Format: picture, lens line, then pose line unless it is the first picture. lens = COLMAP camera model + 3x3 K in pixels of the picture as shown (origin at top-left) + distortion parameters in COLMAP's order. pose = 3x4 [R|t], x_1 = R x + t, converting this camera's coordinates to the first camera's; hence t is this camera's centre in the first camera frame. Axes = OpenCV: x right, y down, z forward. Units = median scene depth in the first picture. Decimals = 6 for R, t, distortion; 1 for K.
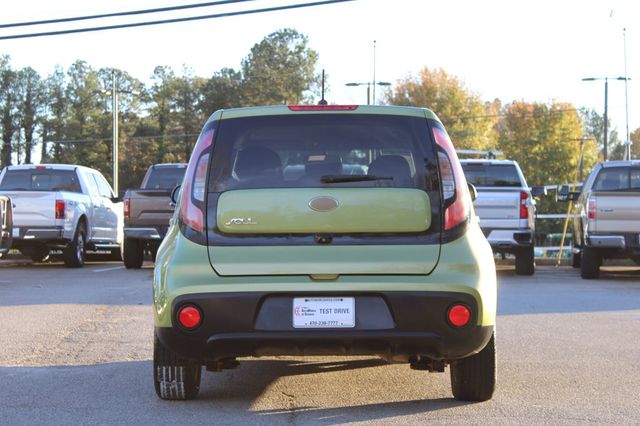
lens RADIAL K [[1515.3, 0, 320.0], [0, 1515.3, 213.0], [0, 0, 1]] dist [0.028202, 0.358773]
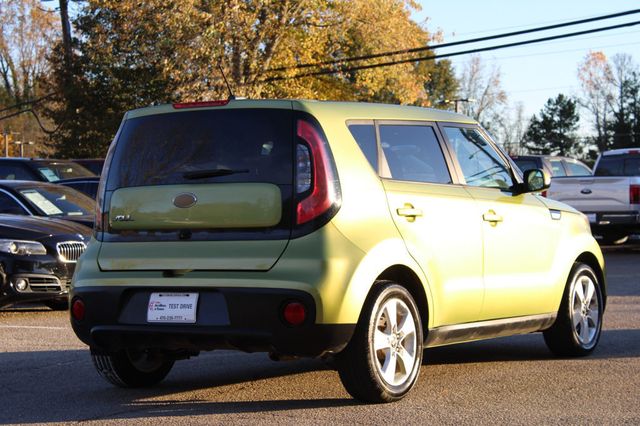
lens RADIAL K [[1515.3, 0, 320.0], [0, 1515.3, 213.0], [0, 0, 1]] dist [0.028202, 0.358773]
pose [[0.857840, -0.013777, -0.513732, 0.181437], [0.019795, 0.999785, 0.006243, -0.000584], [0.513535, -0.015525, 0.857928, 0.054309]]
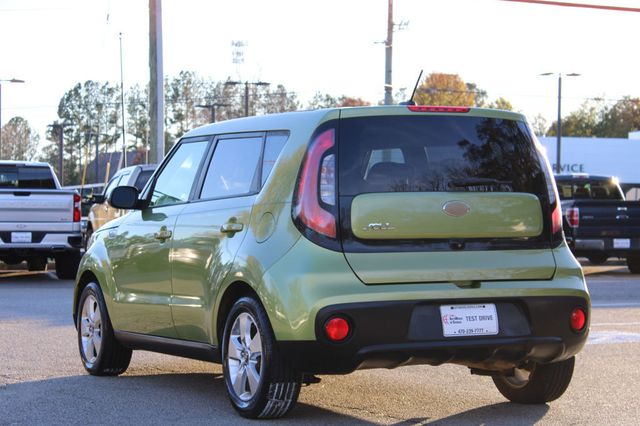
lens RADIAL K [[1515.3, 0, 320.0], [0, 1515.3, 213.0], [0, 0, 1]] dist [0.028202, 0.358773]
pose [[0.900638, 0.003207, 0.434557, -0.151442], [-0.002432, 0.999994, -0.002340, -0.000196], [-0.434562, 0.001051, 0.900641, 0.048759]]
